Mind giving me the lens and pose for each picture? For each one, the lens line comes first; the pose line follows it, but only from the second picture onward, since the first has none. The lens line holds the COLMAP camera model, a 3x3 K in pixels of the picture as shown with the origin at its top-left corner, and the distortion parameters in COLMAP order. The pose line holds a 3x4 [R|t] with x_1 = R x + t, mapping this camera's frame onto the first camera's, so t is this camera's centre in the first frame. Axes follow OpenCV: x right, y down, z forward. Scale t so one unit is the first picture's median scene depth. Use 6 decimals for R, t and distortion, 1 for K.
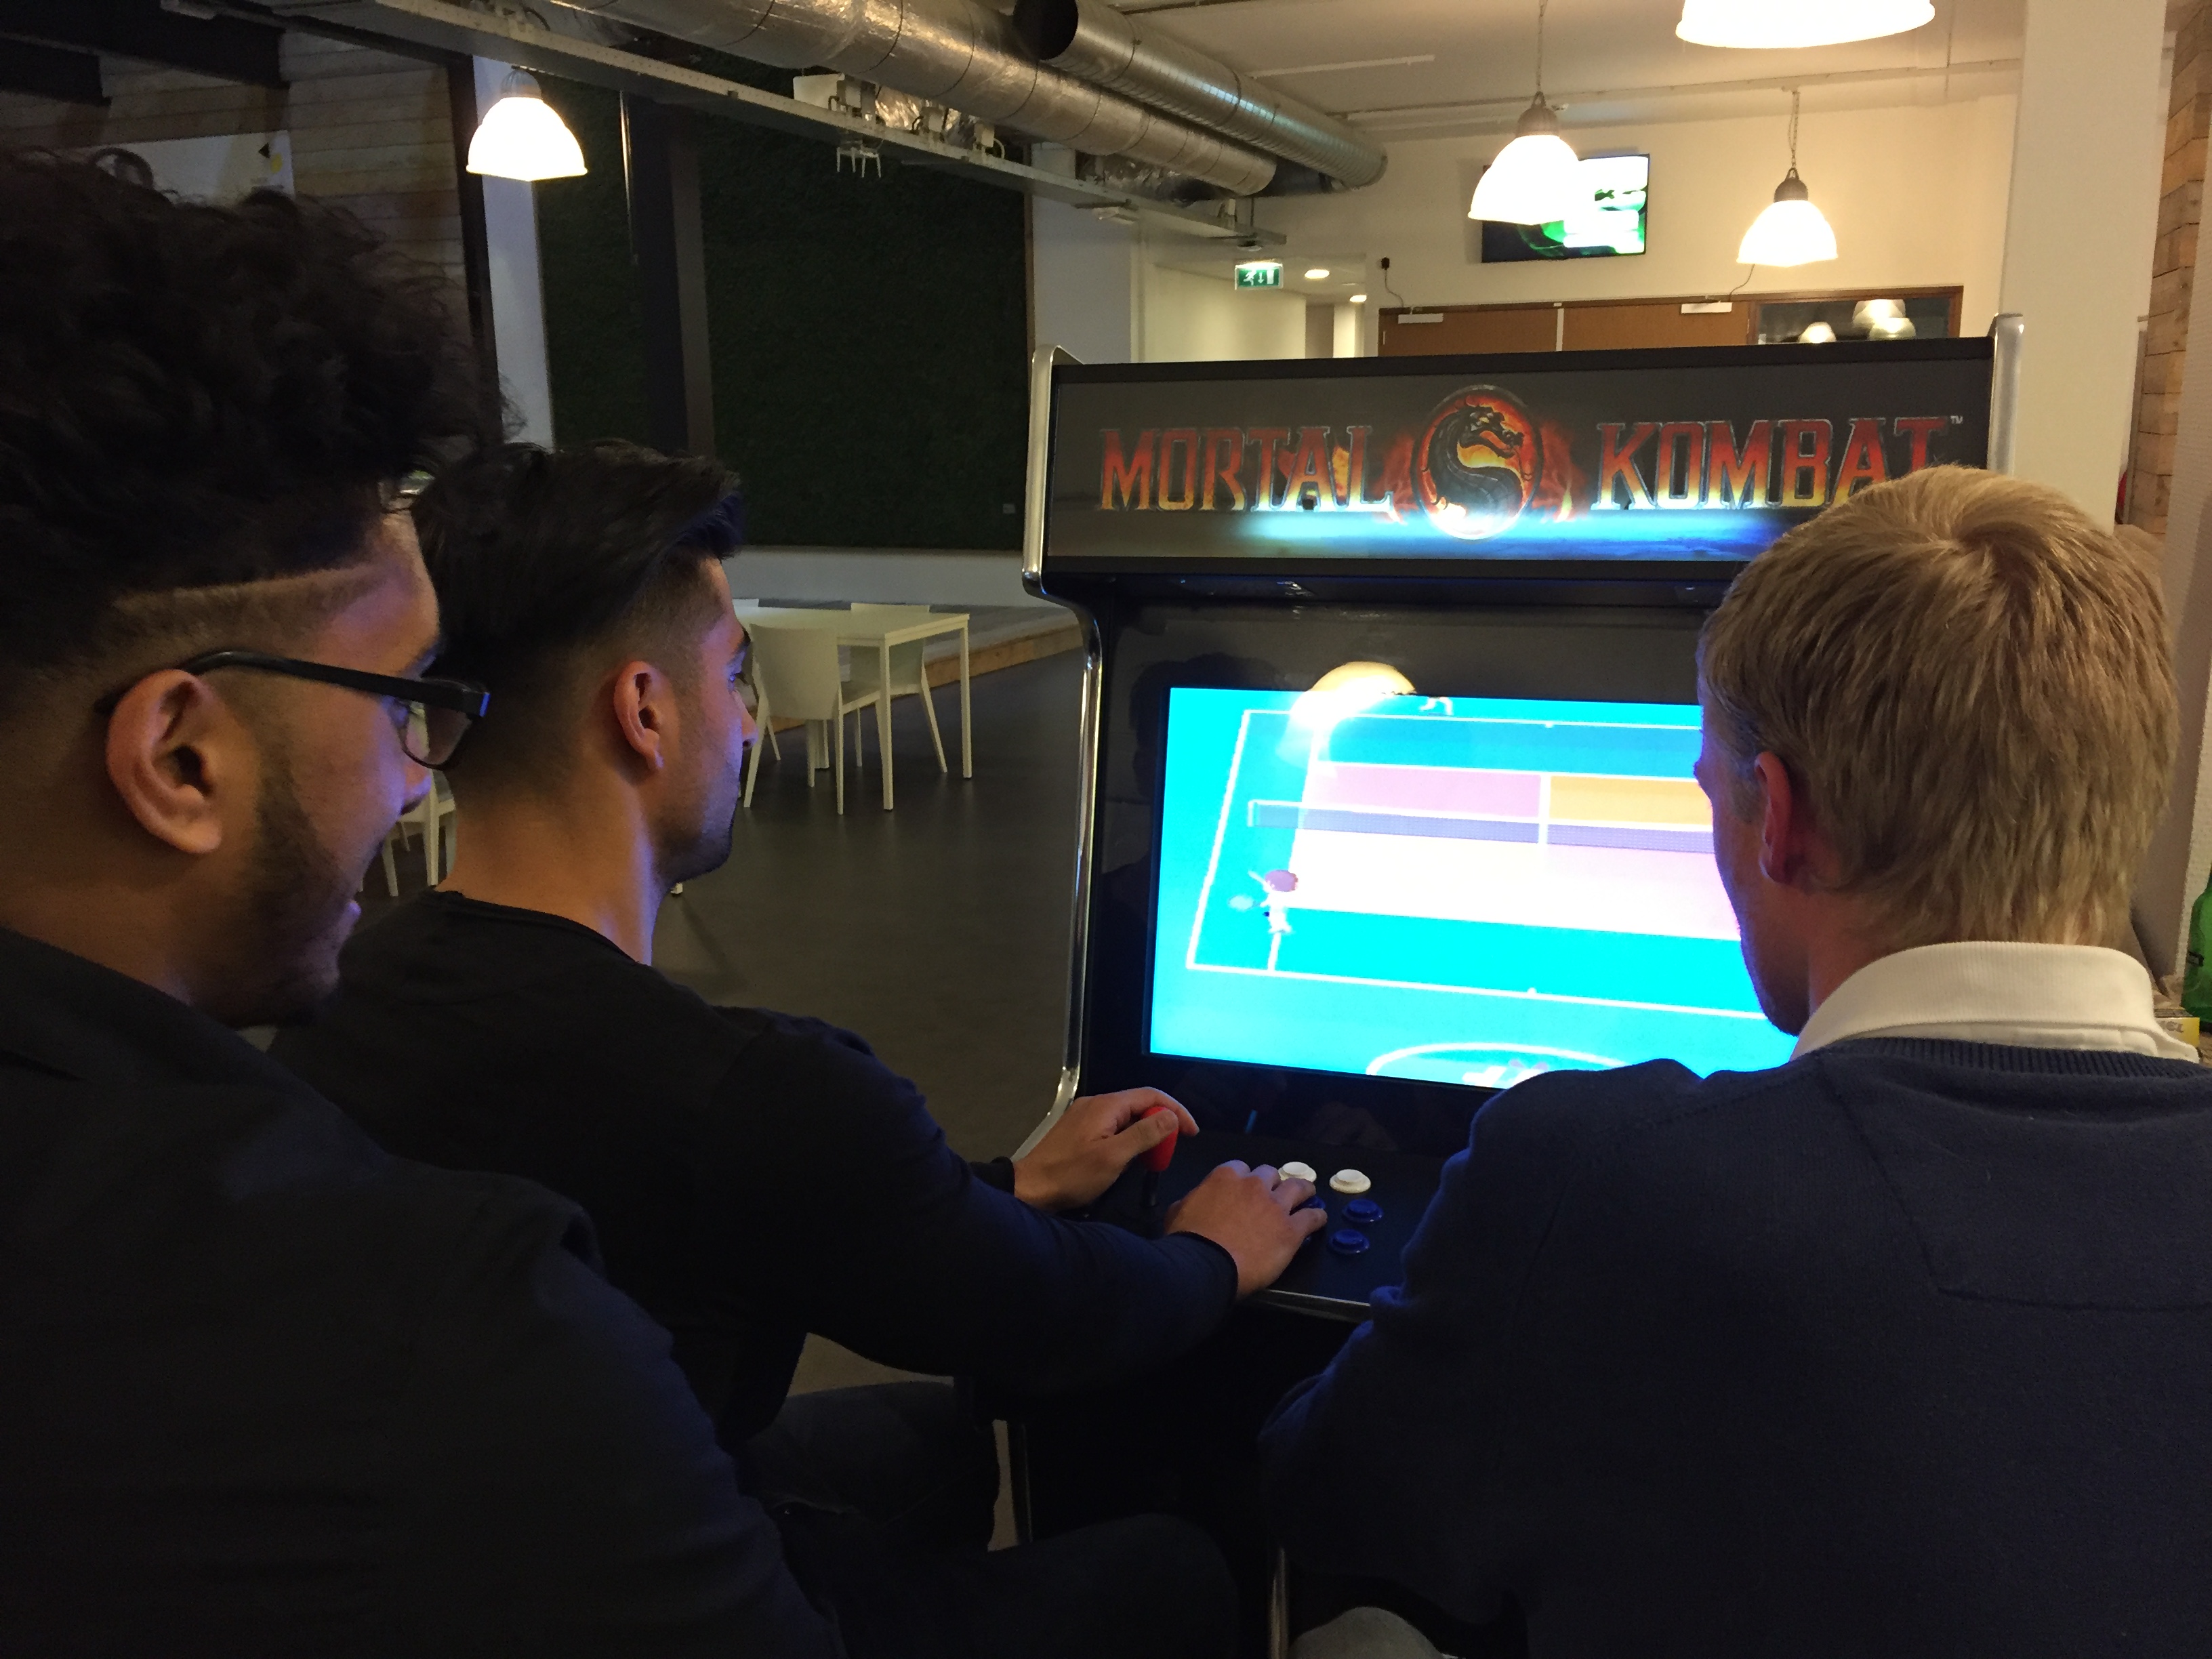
lens RADIAL K [[1904.2, 0, 1114.5], [0, 1904.2, 821.4], [0, 0, 1]] dist [0.069798, -0.084844]
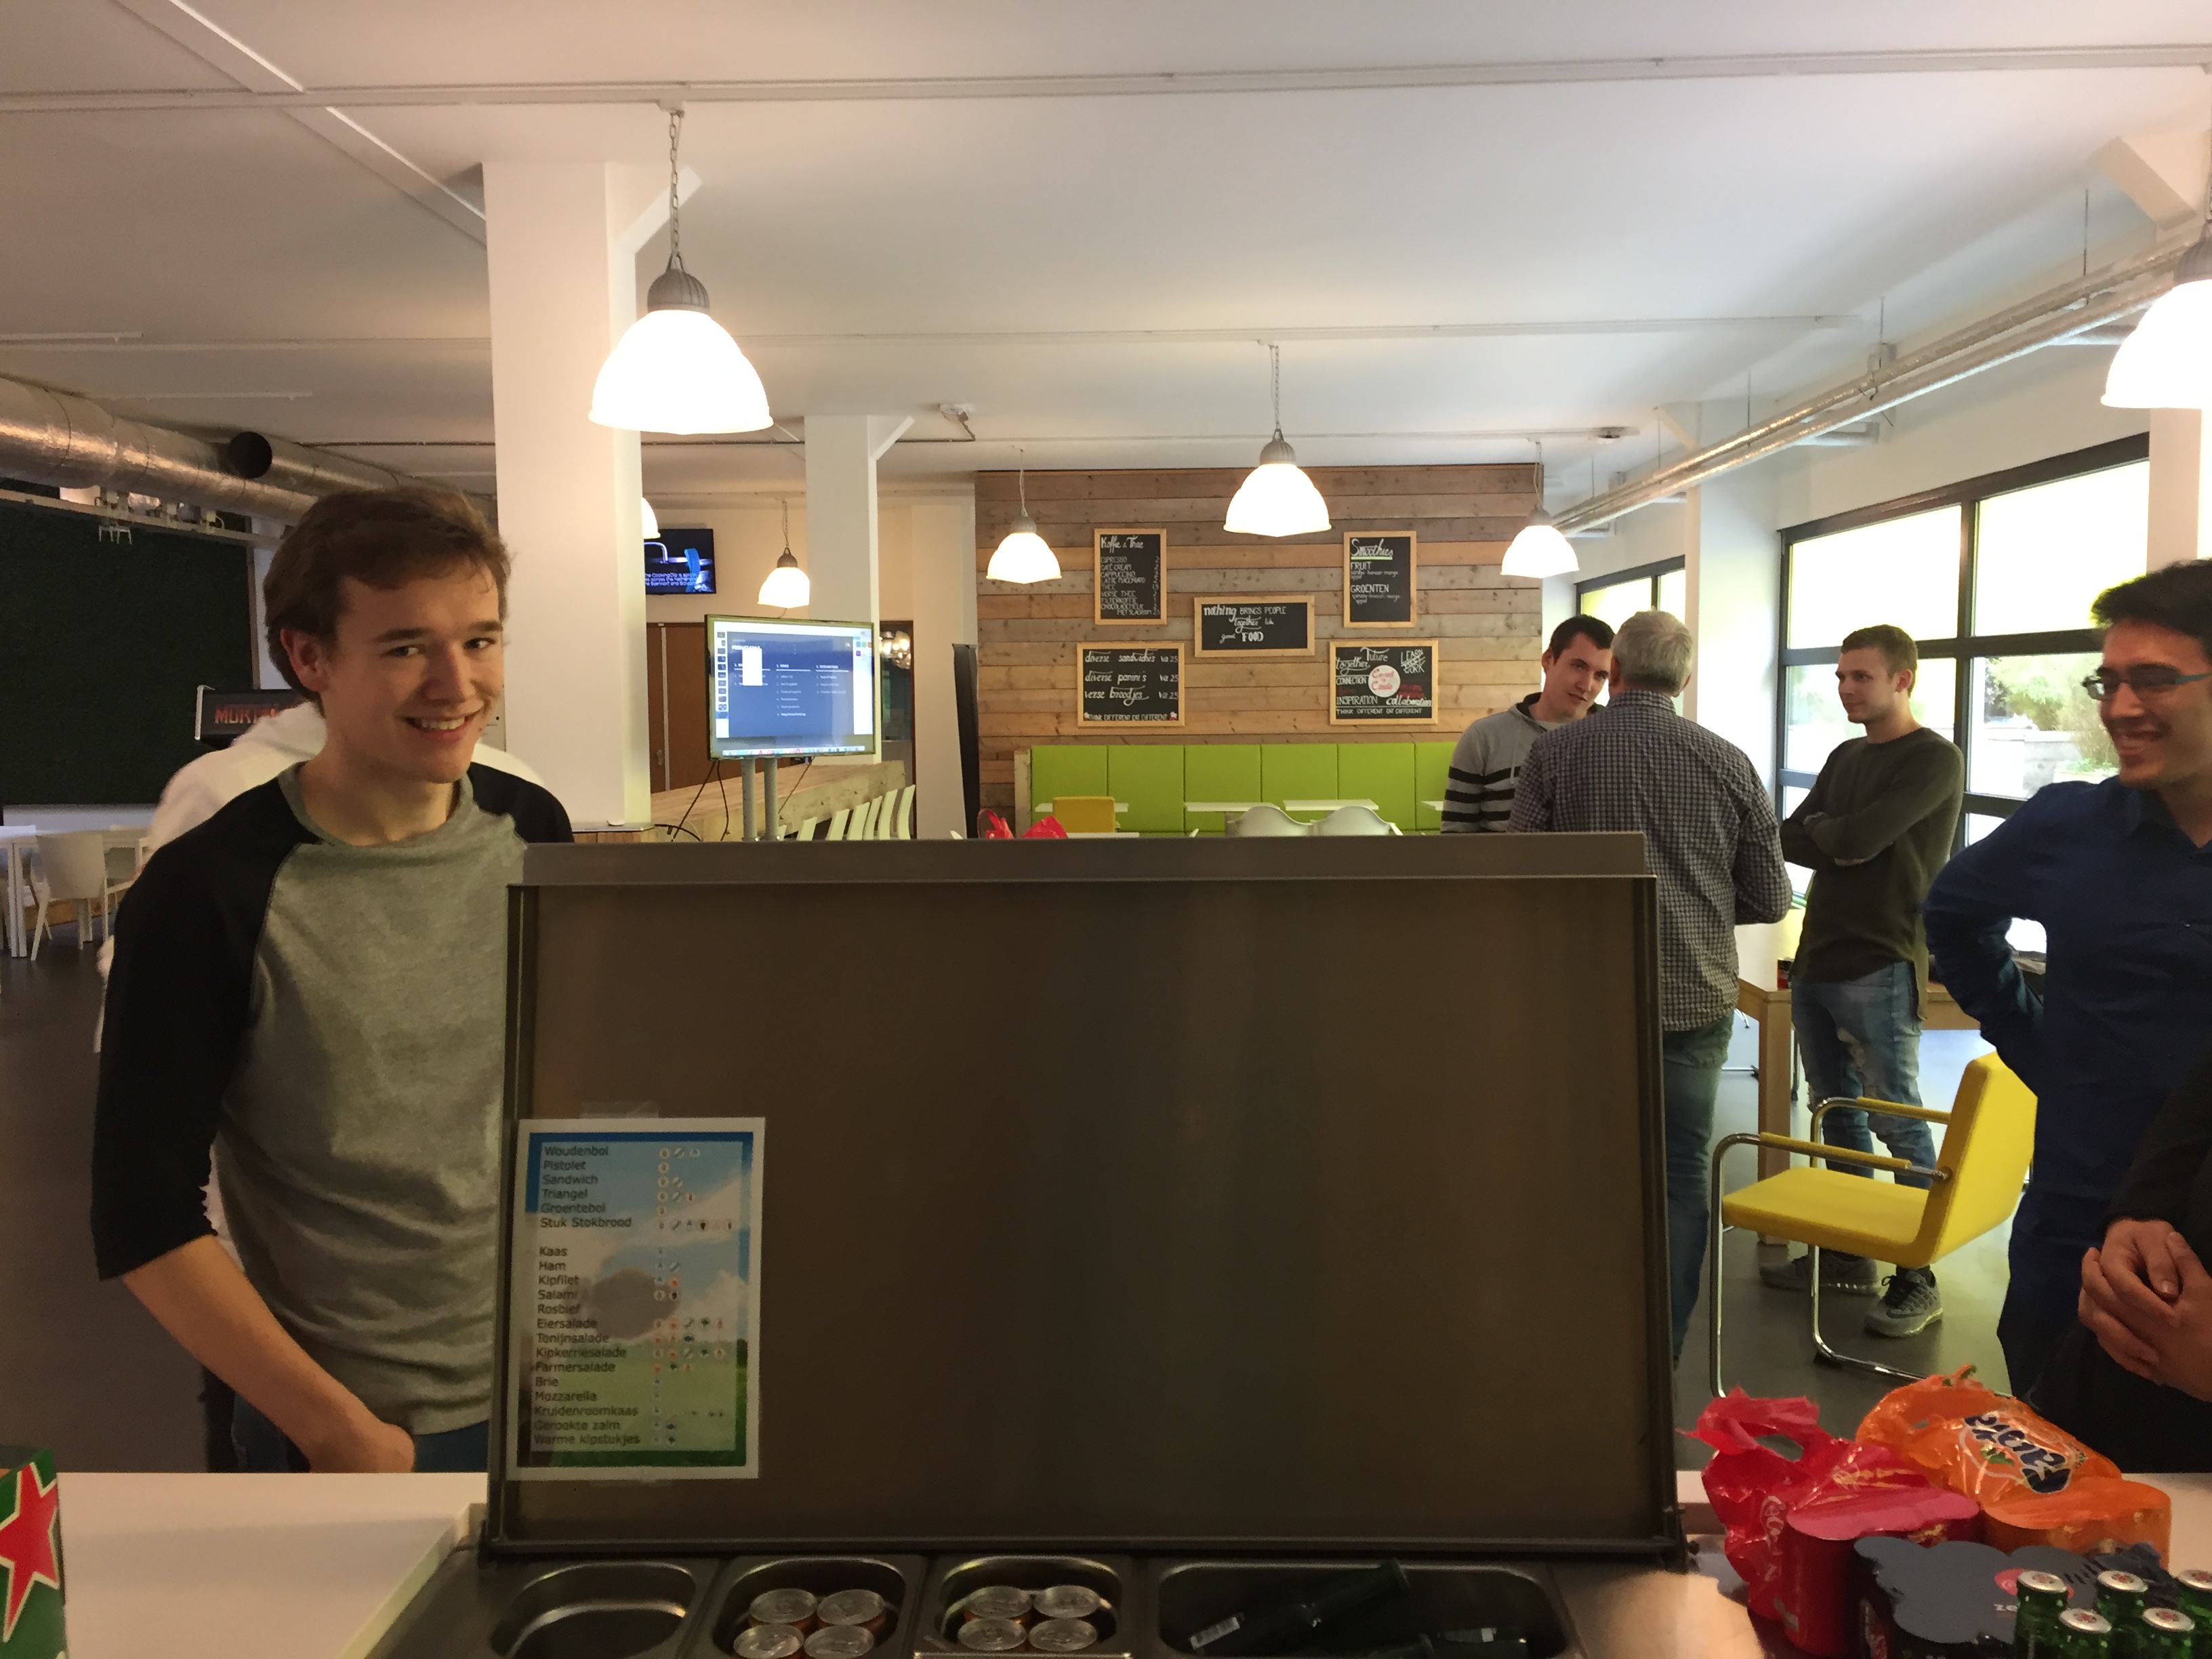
lens RADIAL K [[1904.2, 0, 1115.1], [0, 1904.2, 825.9], [0, 0, 1]] dist [0.069798, -0.084844]
pose [[0.934321, -0.023721, 0.355642, 0.054520], [0.073480, 0.989169, -0.127066, 0.128241], [-0.348776, 0.144854, 0.925944, -0.625194]]
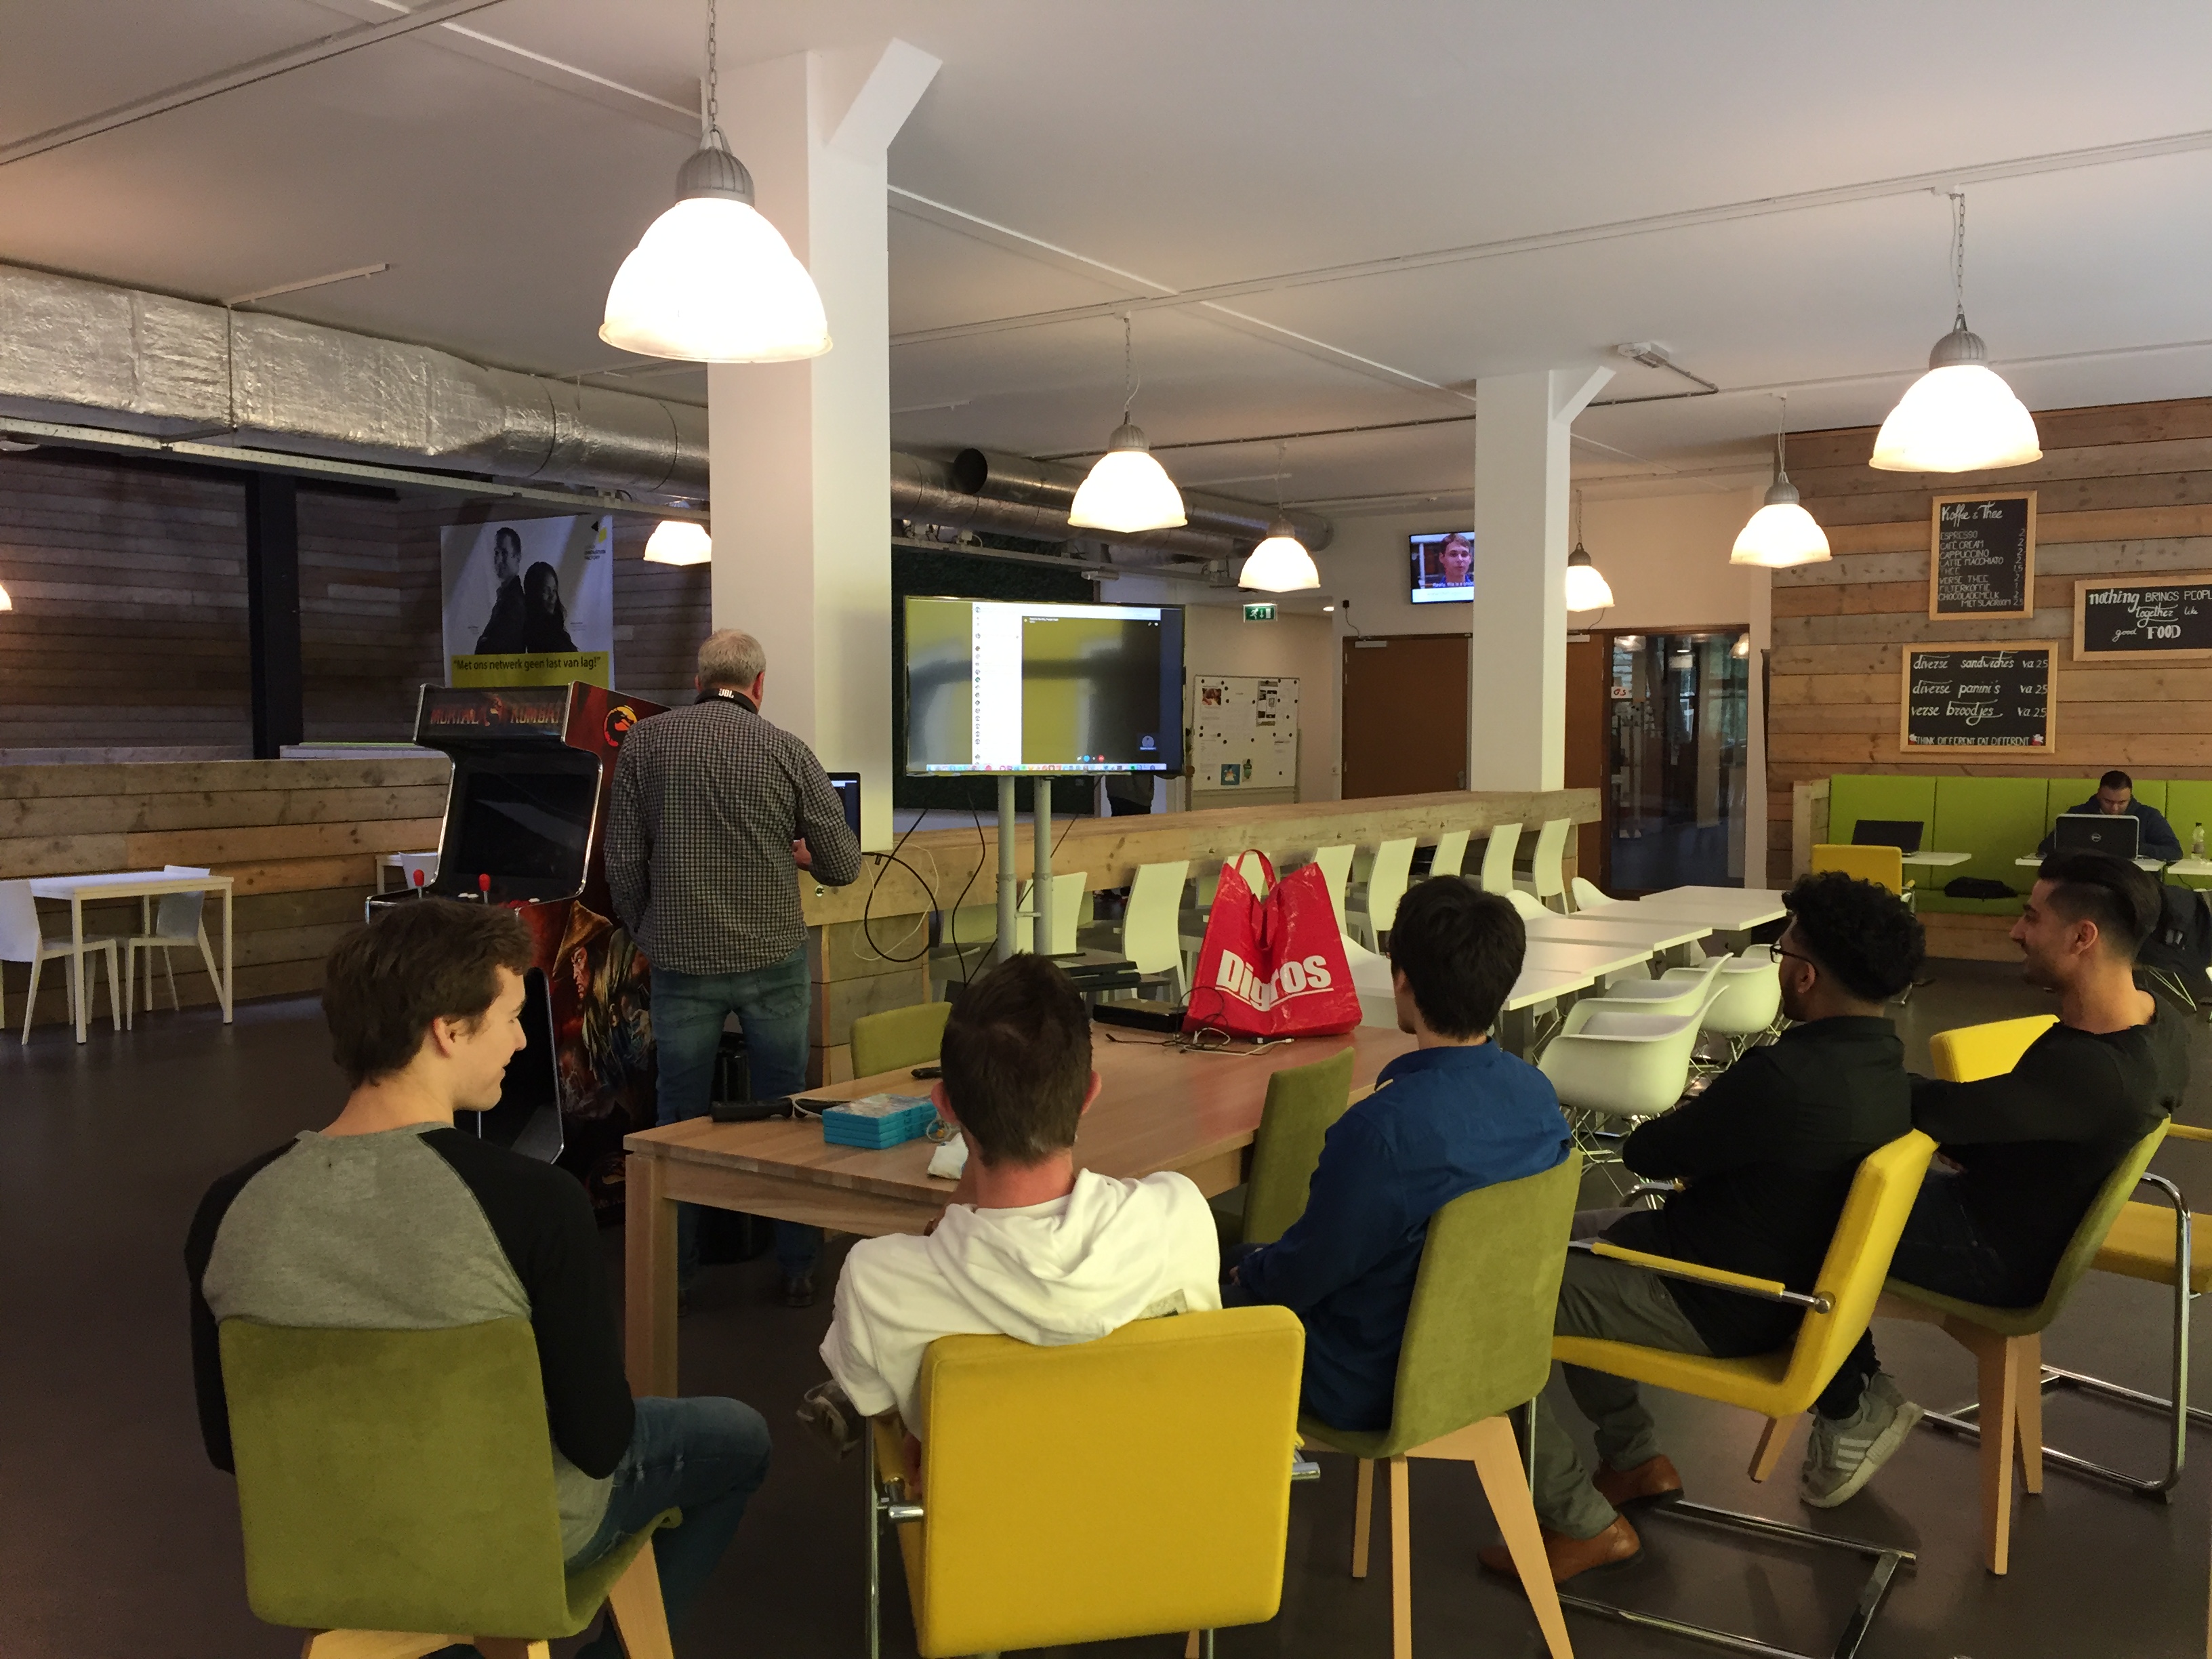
lens RADIAL K [[1904.2, 0, 1092.2], [0, 1904.2, 835.8], [0, 0, 1]] dist [0.069798, -0.084844]
pose [[0.978921, 0.020502, -0.203206, 0.368675], [-0.050077, 0.988672, -0.141491, 0.095775], [0.198003, 0.148685, 0.968859, -0.441931]]
